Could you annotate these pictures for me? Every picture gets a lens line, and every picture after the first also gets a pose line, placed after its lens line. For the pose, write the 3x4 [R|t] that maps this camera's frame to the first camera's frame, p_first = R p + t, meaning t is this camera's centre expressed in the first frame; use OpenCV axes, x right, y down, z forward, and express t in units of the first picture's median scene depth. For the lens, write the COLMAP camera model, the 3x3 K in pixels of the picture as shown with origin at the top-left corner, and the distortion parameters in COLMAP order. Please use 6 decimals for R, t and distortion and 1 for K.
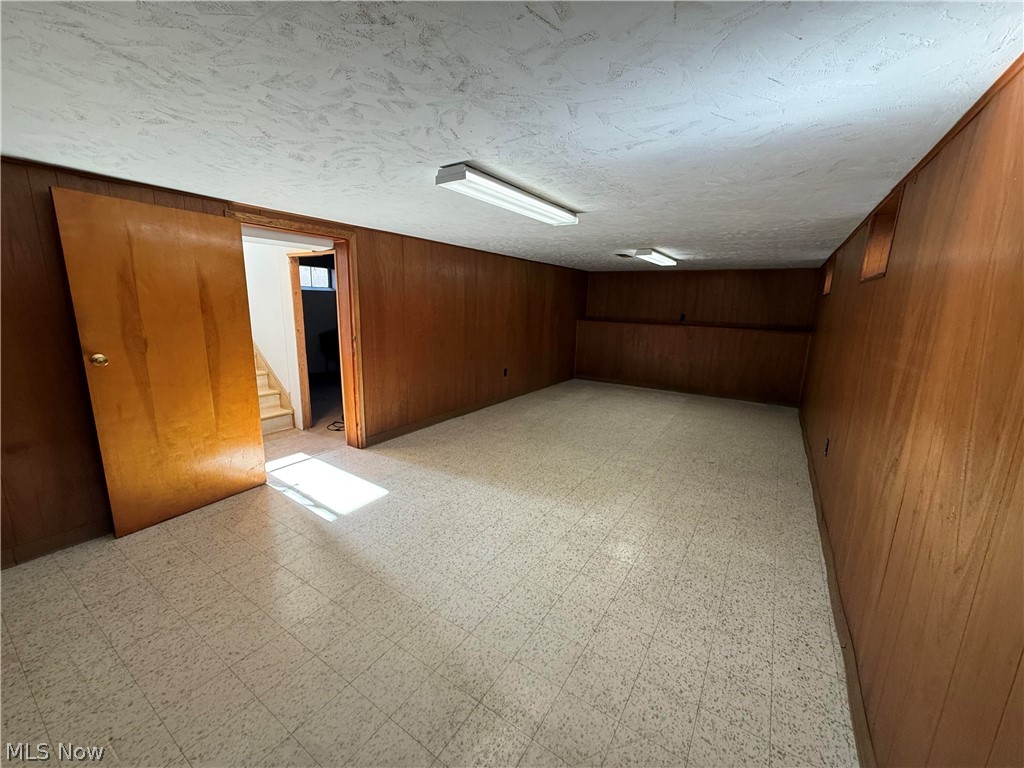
lens RADIAL K [[411.1, 0, 512.0], [0, 411.1, 384.0], [0, 0, 1]] dist [-0.001068, -0.000543]
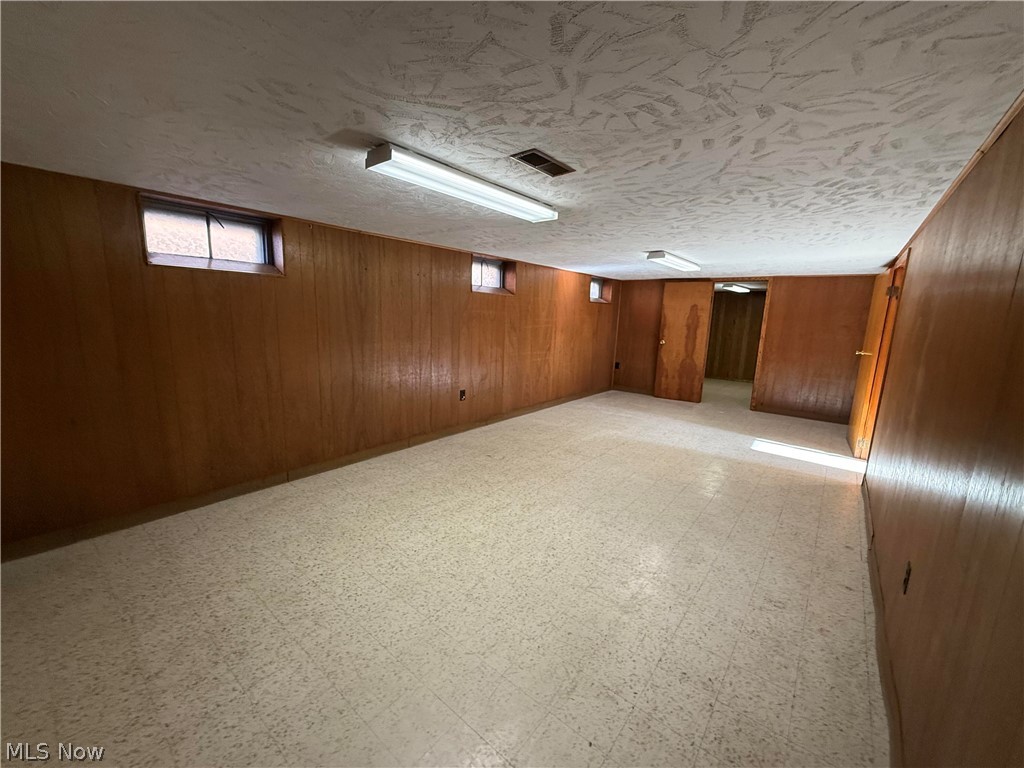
lens RADIAL K [[411.1, 0, 512.0], [0, 411.1, 384.0], [0, 0, 1]] dist [-0.001068, -0.000543]
pose [[-0.993013, -0.073959, 0.091954, 0.349045], [-0.036027, 0.932033, 0.360578, -0.363309], [-0.112372, 0.354746, -0.928185, 1.927210]]
